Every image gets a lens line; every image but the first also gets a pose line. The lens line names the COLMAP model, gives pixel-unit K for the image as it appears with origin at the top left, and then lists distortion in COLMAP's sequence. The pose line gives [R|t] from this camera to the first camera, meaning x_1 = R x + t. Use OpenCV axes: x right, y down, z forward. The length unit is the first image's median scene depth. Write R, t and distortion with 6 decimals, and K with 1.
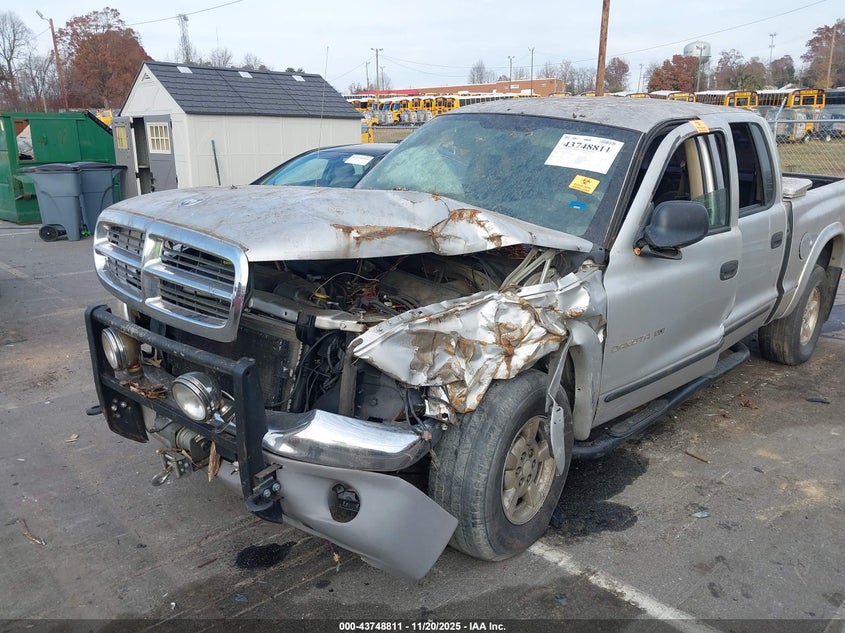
lens RADIAL K [[677.1, 0, 422.7], [0, 677.1, 290.8], [0, 0, 1]] dist [0.009605, 0.001220]
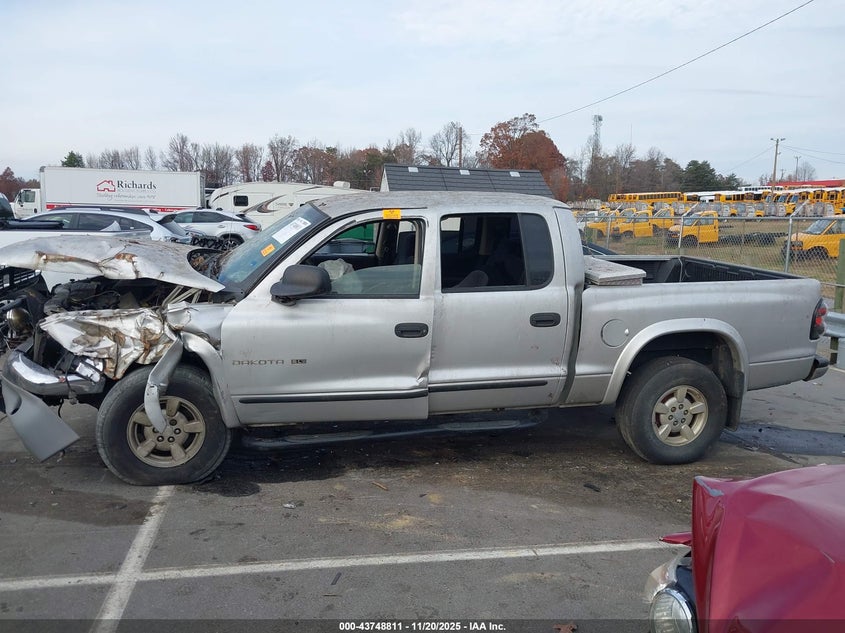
lens RADIAL K [[662.3, 0, 422.5], [0, 662.3, 316.5], [0, 0, 1]] dist [-0.011958, -0.009366]
pose [[0.836665, 0.100380, -0.538438, 1.142829], [-0.147182, 0.988108, -0.044492, -0.003560], [0.527568, 0.116473, 0.841490, 0.040483]]
